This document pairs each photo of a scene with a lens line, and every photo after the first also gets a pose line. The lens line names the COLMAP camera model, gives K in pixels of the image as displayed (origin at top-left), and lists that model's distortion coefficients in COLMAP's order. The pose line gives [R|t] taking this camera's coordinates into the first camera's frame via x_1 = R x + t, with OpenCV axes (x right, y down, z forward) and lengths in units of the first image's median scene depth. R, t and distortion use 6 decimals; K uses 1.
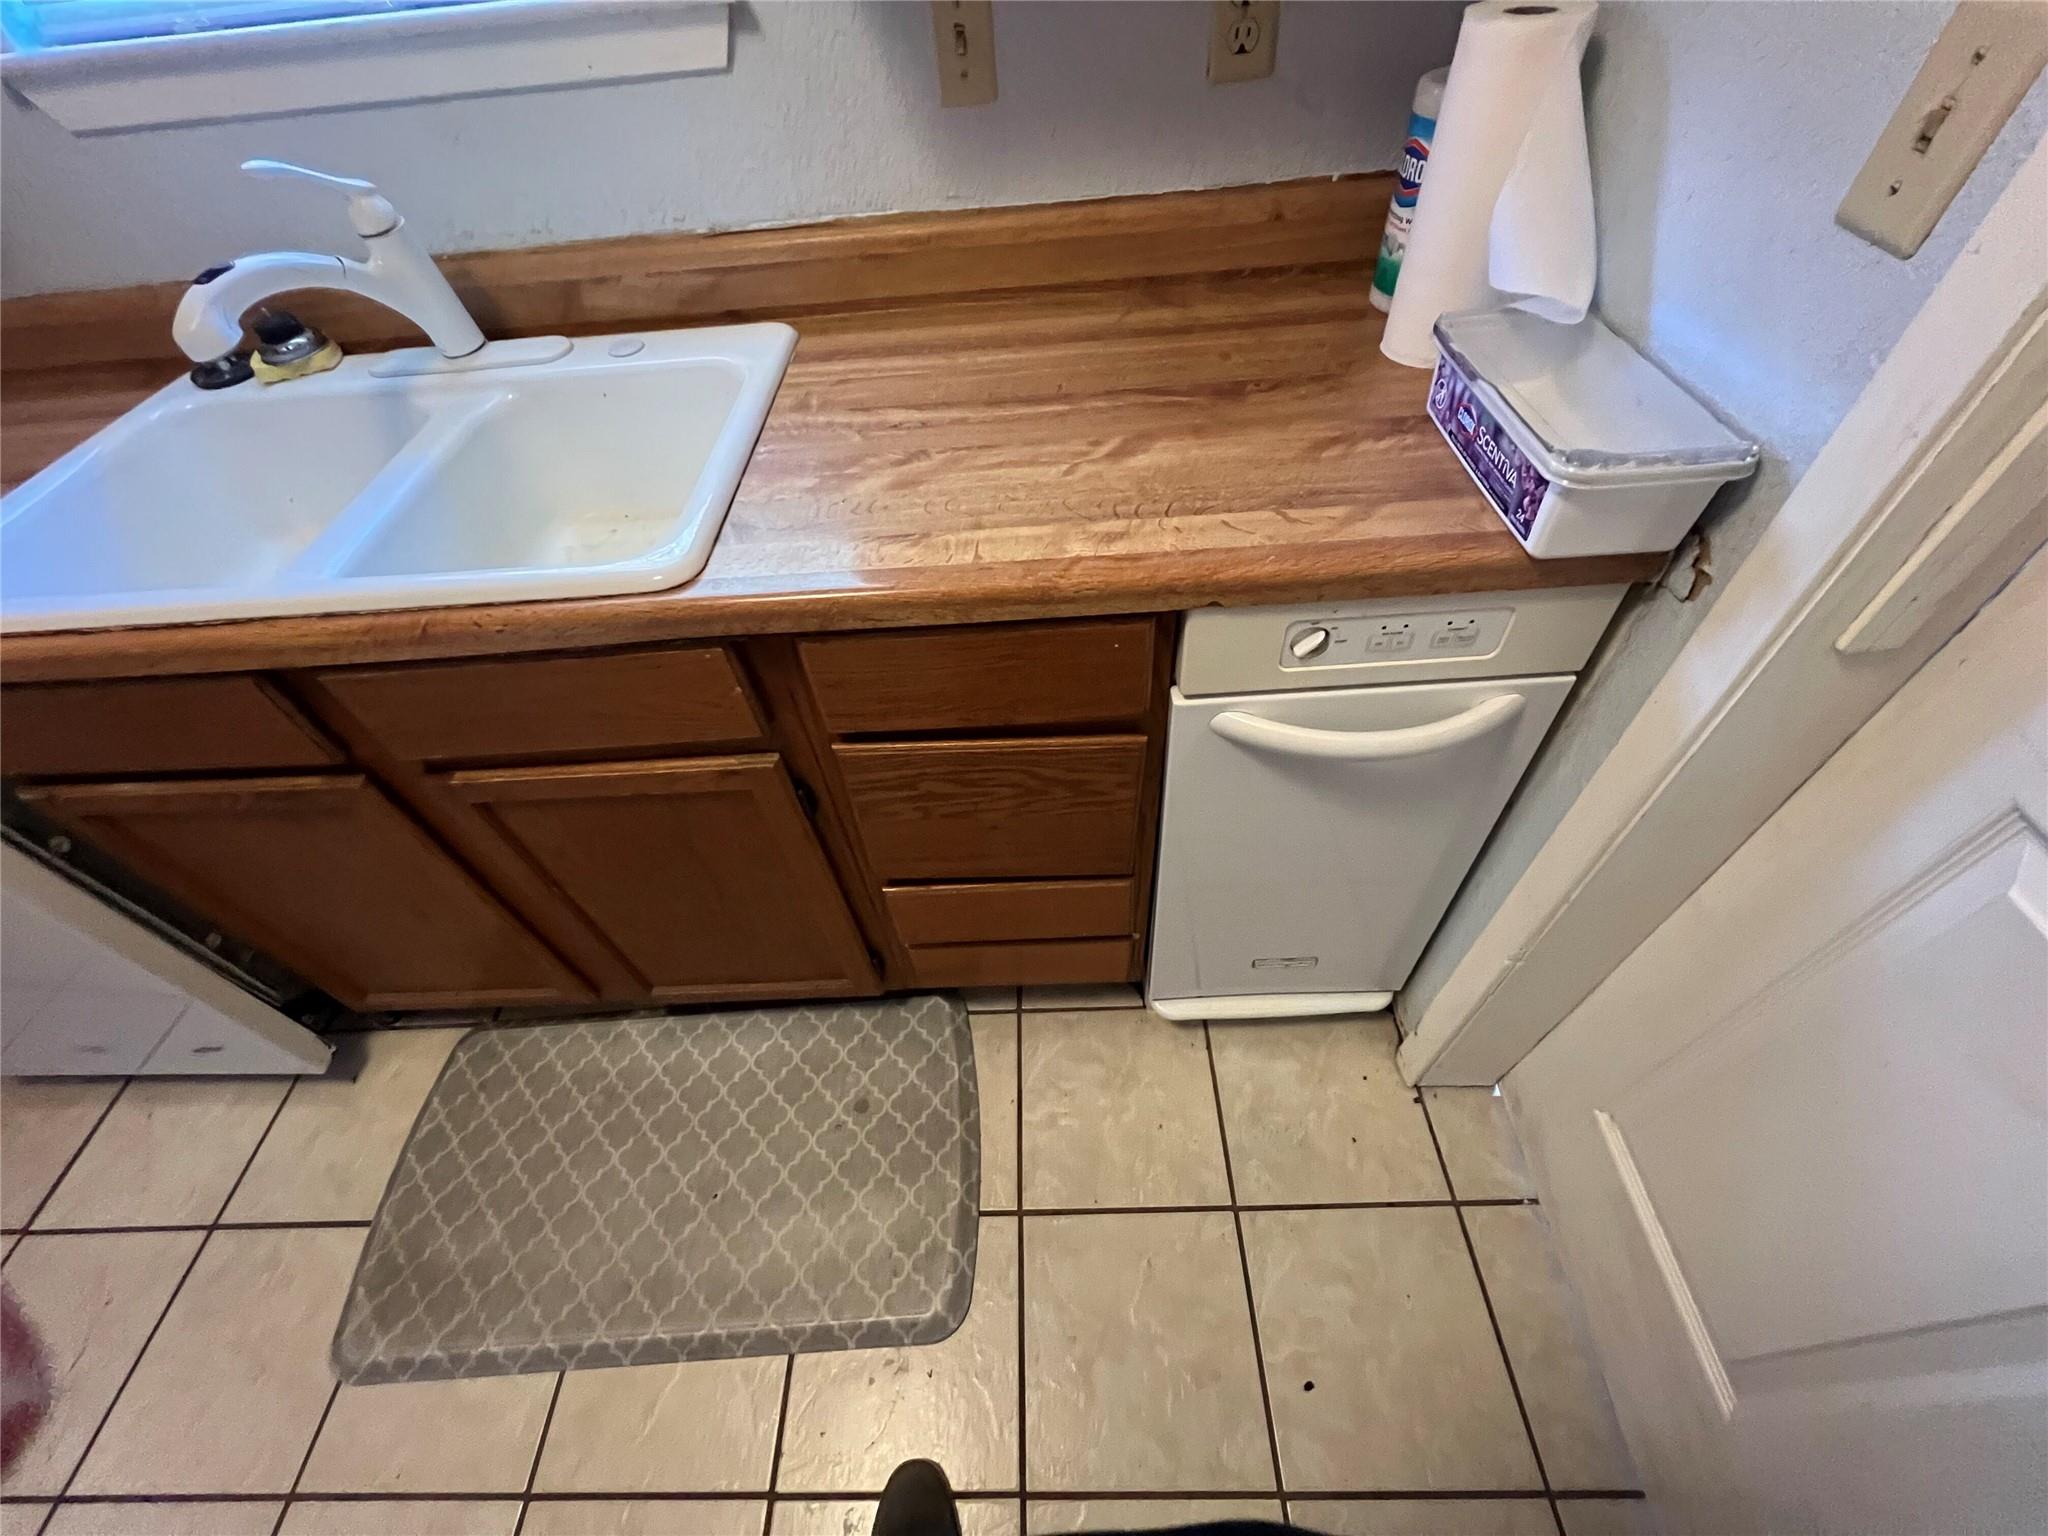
lens RADIAL K [[824.8, 0, 1019.7], [0, 824.8, 767.6], [0, 0, 1]] dist [-0.004307, 0.001053]
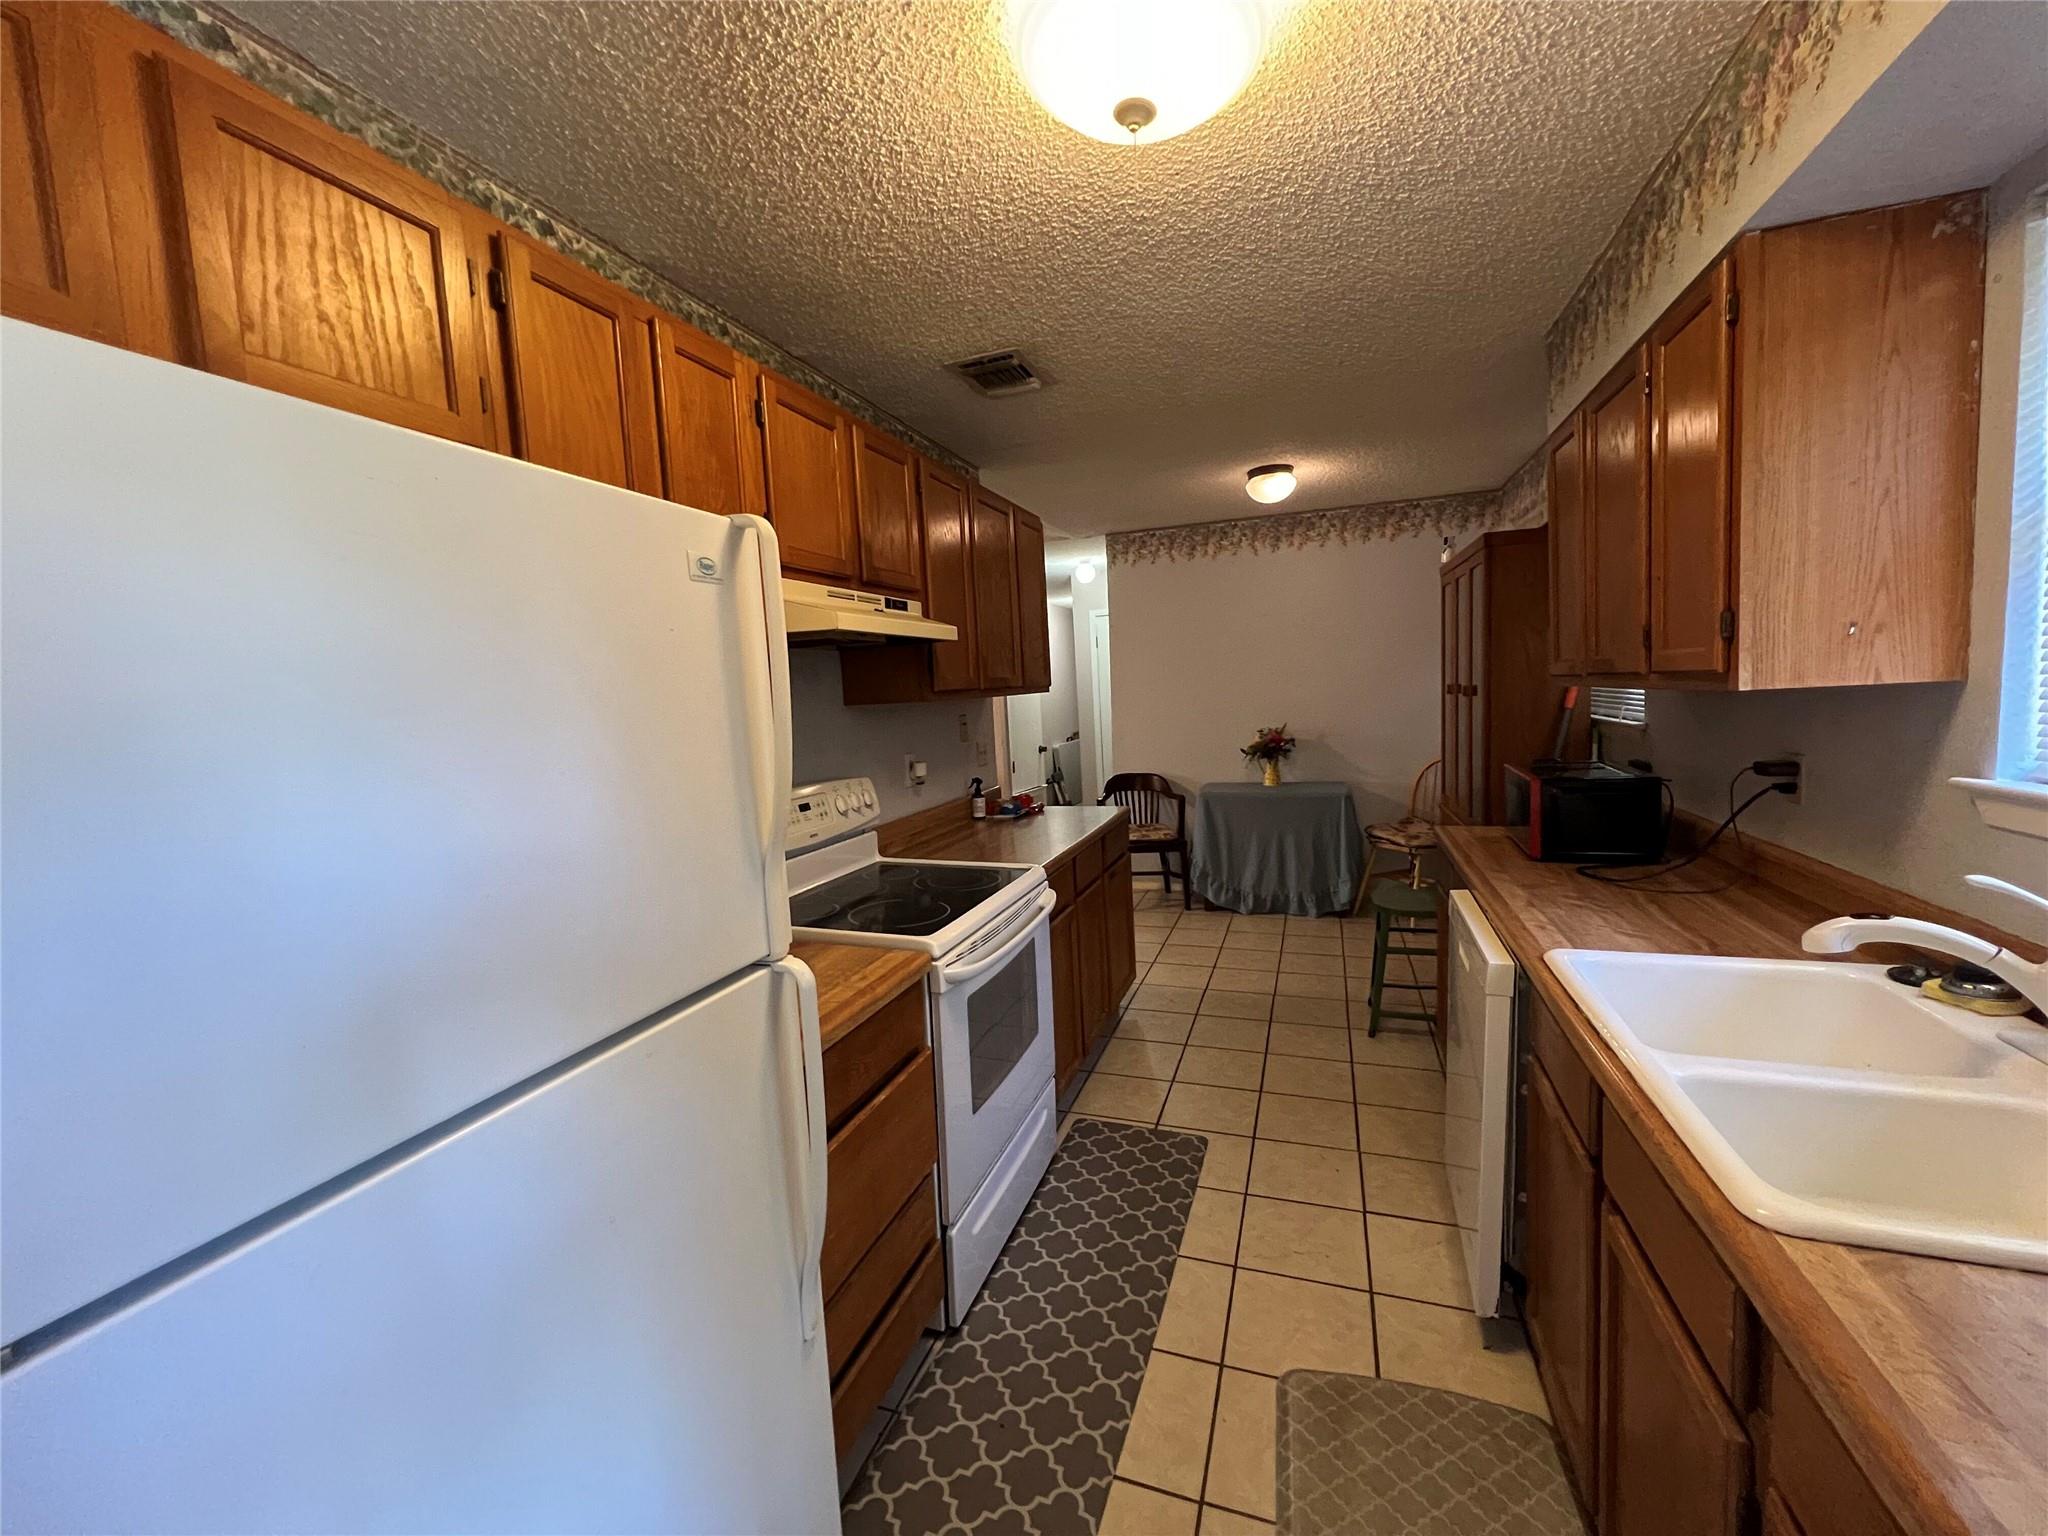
lens RADIAL K [[824.8, 0, 1030.2], [0, 824.8, 763.0], [0, 0, 1]] dist [-0.004307, 0.001053]
pose [[-0.334663, 0.170113, -0.926856, 0.488211], [-0.661666, 0.657908, 0.359661, -0.223043], [0.670969, 0.733634, -0.107619, 0.006120]]
